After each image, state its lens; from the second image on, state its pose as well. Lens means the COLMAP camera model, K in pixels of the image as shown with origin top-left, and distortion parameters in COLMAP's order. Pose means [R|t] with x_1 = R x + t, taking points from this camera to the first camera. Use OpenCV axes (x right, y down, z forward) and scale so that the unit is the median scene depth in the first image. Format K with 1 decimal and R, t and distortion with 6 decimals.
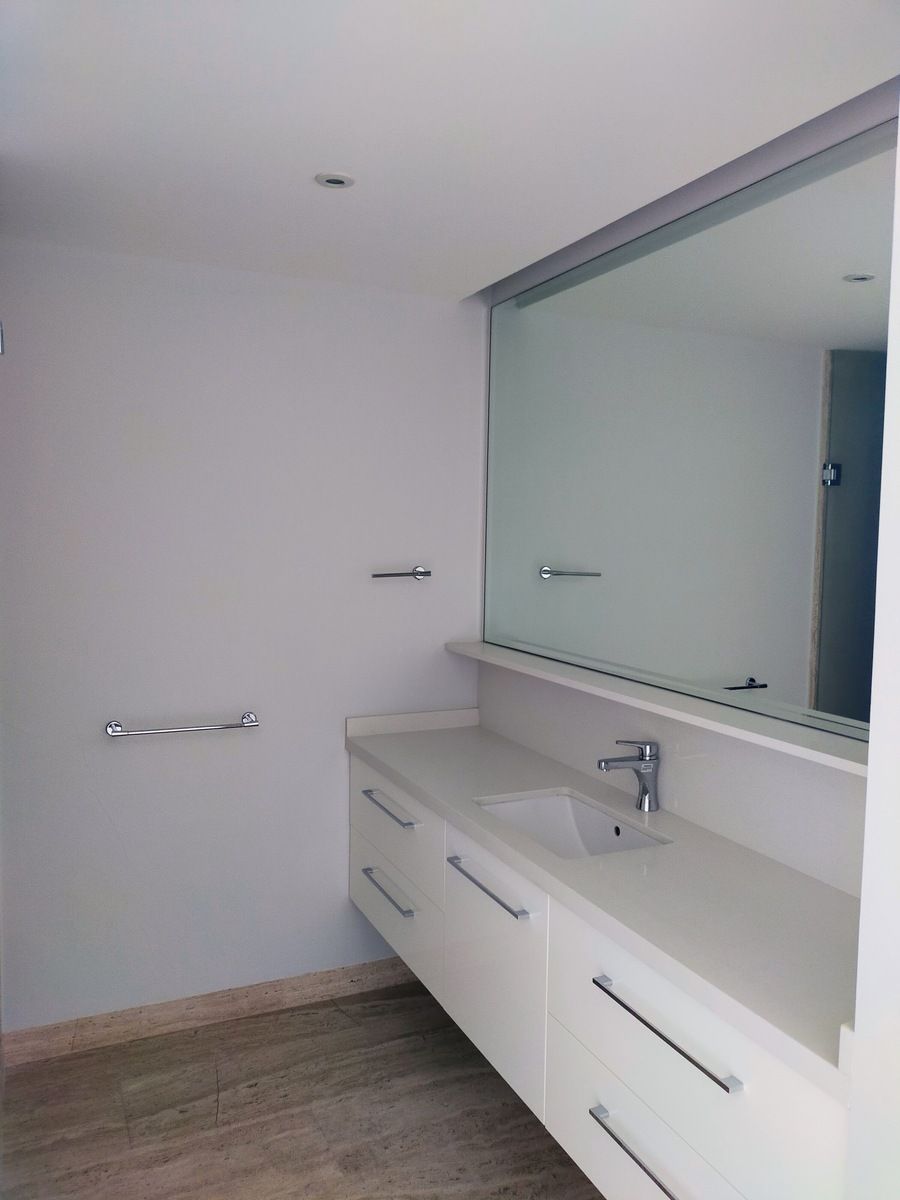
lens RADIAL K [[938.6, 0, 454.8], [0, 938.6, 606.4], [0, 0, 1]] dist [0.057634, -0.054152]
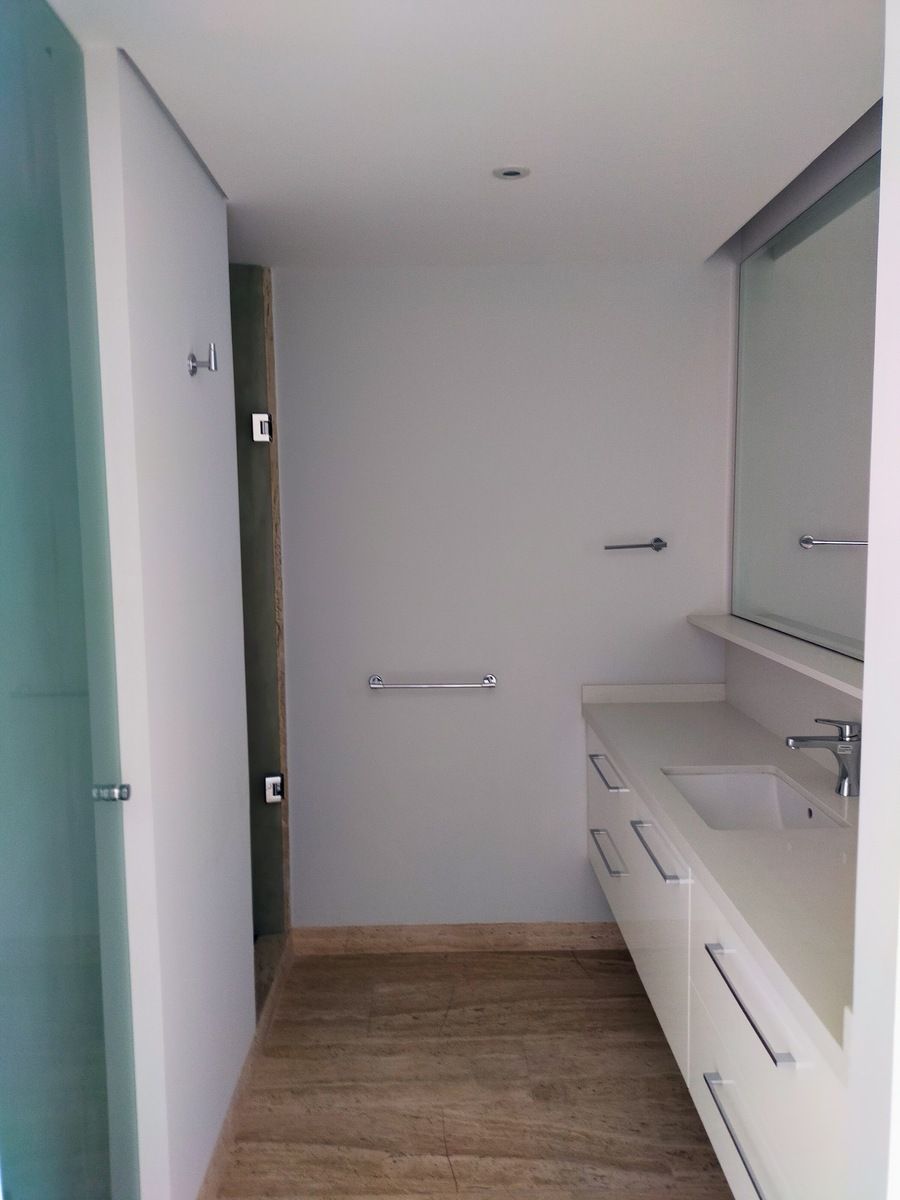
lens RADIAL K [[938.6, 0, 434.1], [0, 938.6, 615.2], [0, 0, 1]] dist [0.057634, -0.054152]
pose [[0.906676, 0.015632, -0.421538, 0.206153], [-0.002693, 0.999507, 0.031271, 0.010619], [0.421820, -0.027218, 0.906271, -0.010442]]
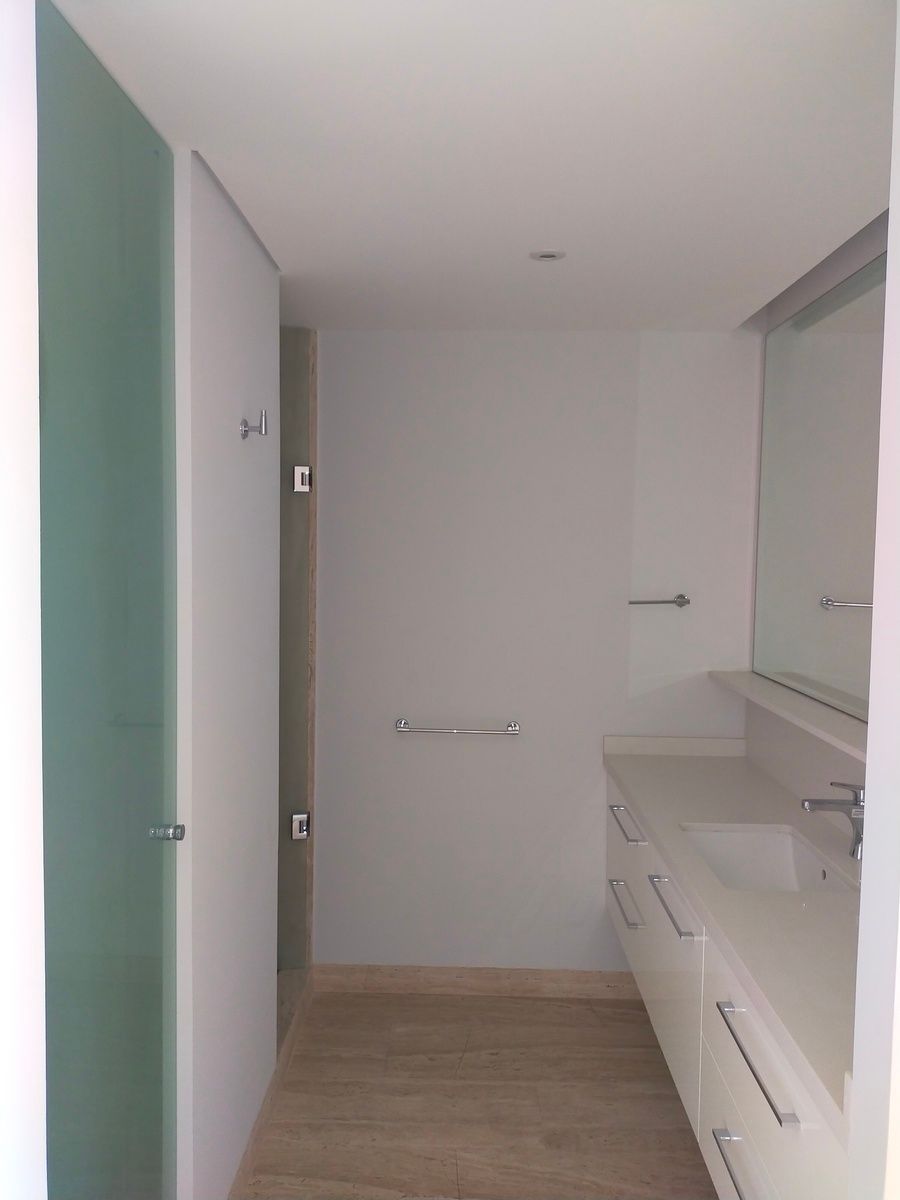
lens RADIAL K [[938.6, 0, 426.8], [0, 938.6, 610.5], [0, 0, 1]] dist [0.057634, -0.054152]
pose [[0.892023, 0.027253, -0.451168, 0.217547], [-0.033258, 0.999432, -0.005386, -0.012810], [0.450765, 0.019810, 0.892423, -0.051437]]
